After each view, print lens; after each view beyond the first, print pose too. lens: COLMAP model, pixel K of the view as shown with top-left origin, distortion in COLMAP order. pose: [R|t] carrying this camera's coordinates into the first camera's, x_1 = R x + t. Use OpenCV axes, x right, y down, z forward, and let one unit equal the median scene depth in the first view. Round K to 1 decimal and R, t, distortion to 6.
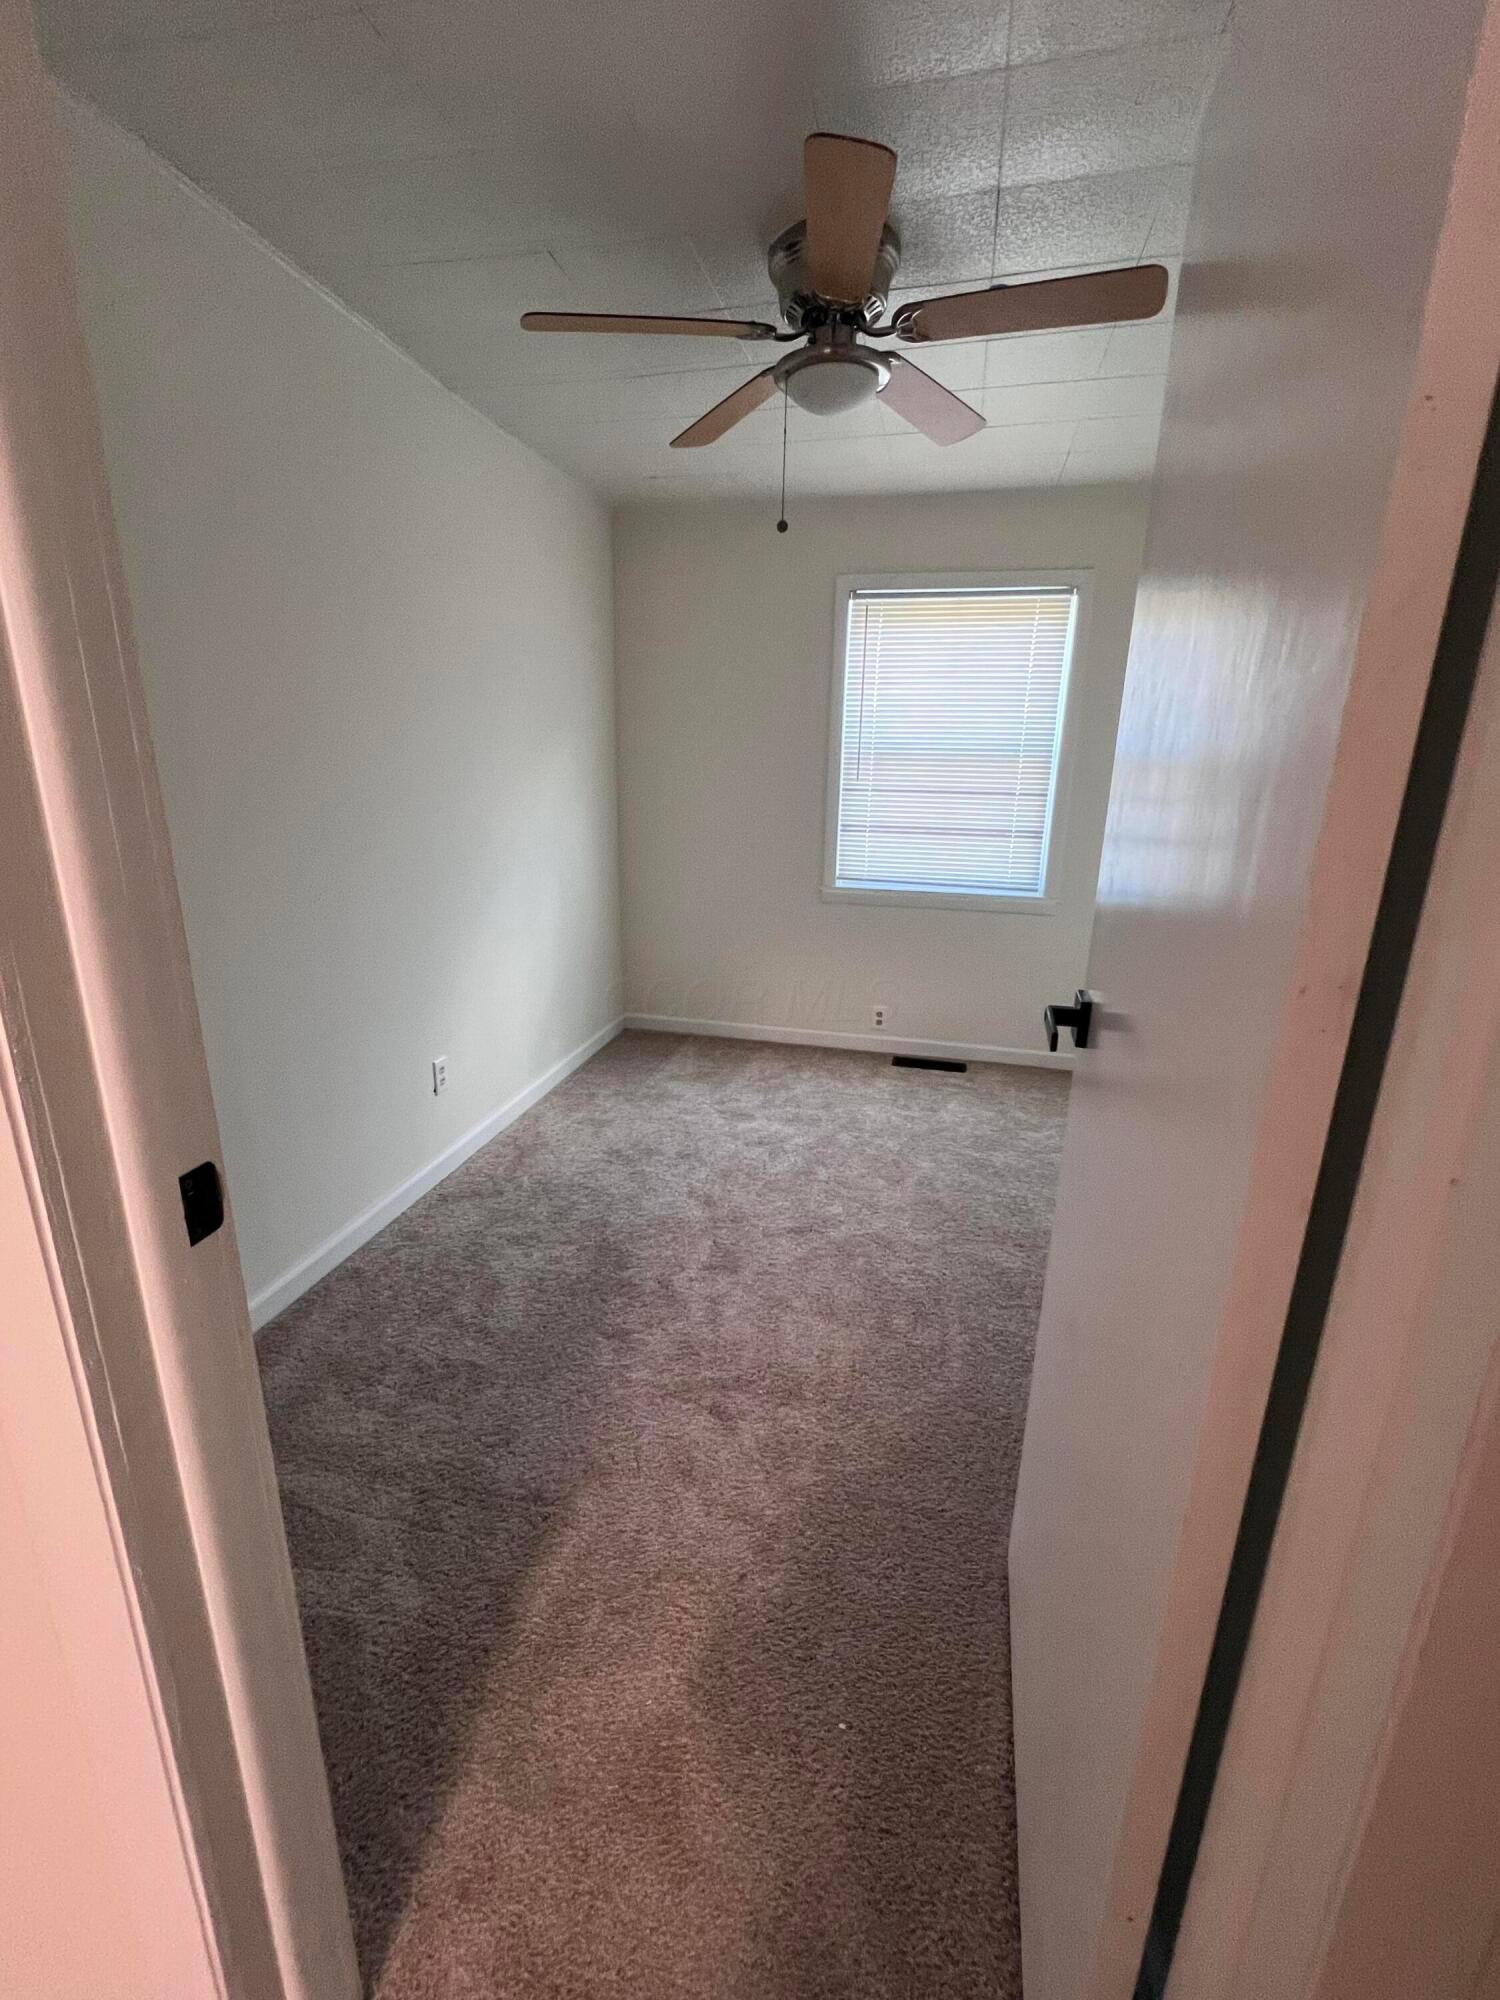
lens RADIAL K [[858.6, 0, 749.3], [0, 858.6, 987.7], [0, 0, 1]] dist [-0.004480, -0.000209]
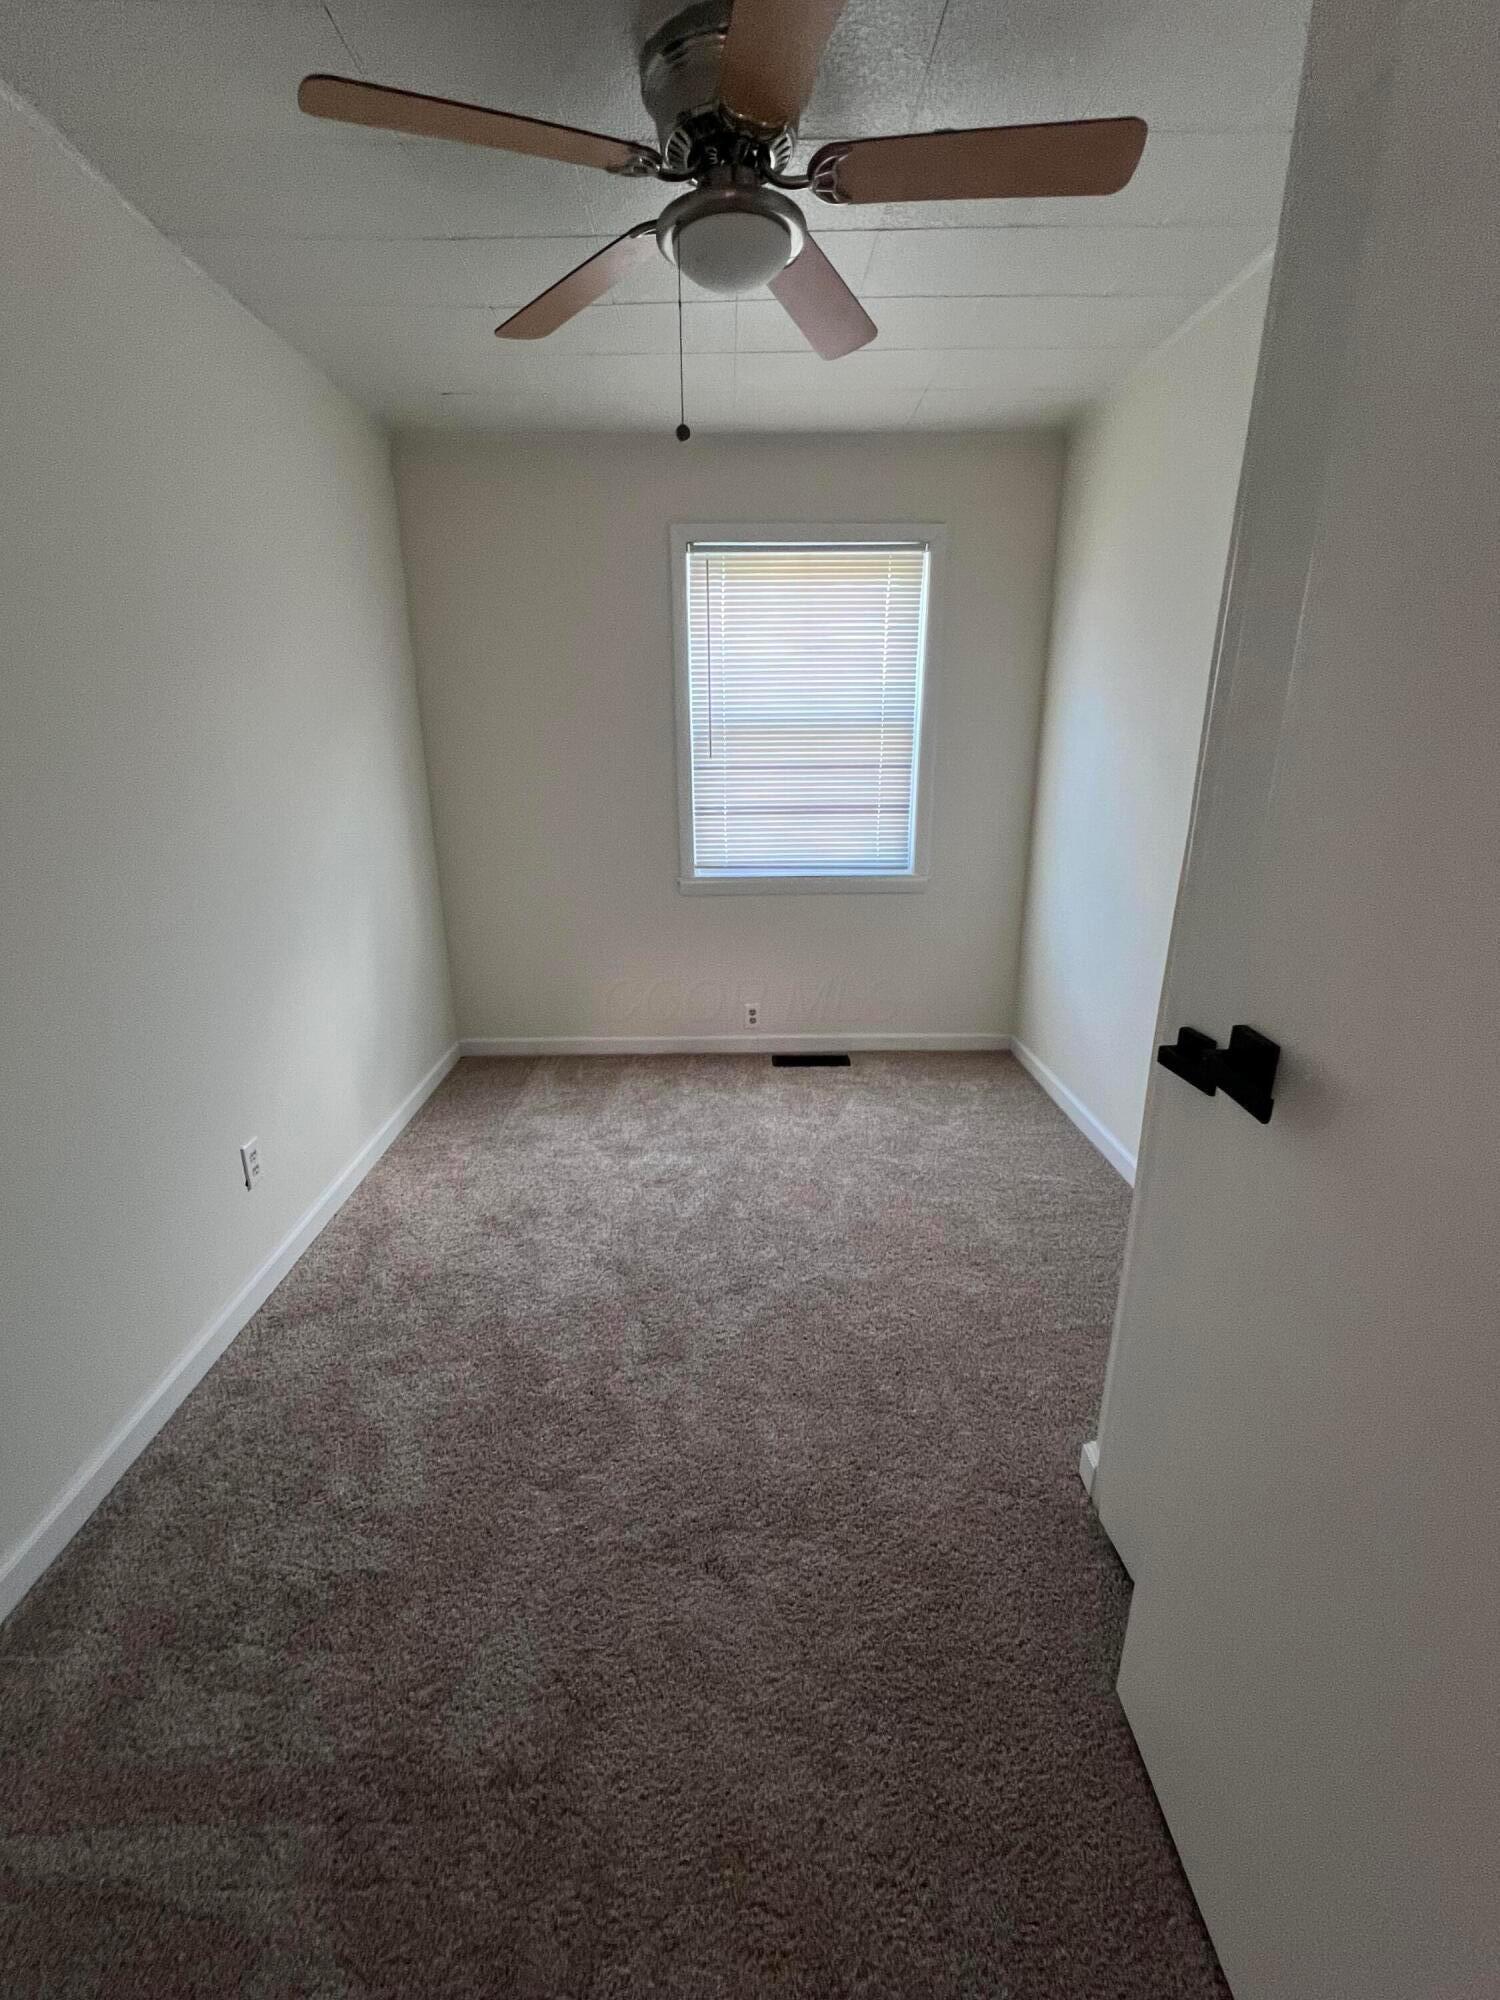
lens RADIAL K [[858.6, 0, 746.1], [0, 858.6, 991.4], [0, 0, 1]] dist [-0.004480, -0.000209]
pose [[0.969210, -0.096175, 0.226678, -0.100397], [0.089684, 0.995215, 0.038785, -0.044984], [-0.229323, -0.017262, 0.973197, 0.171859]]
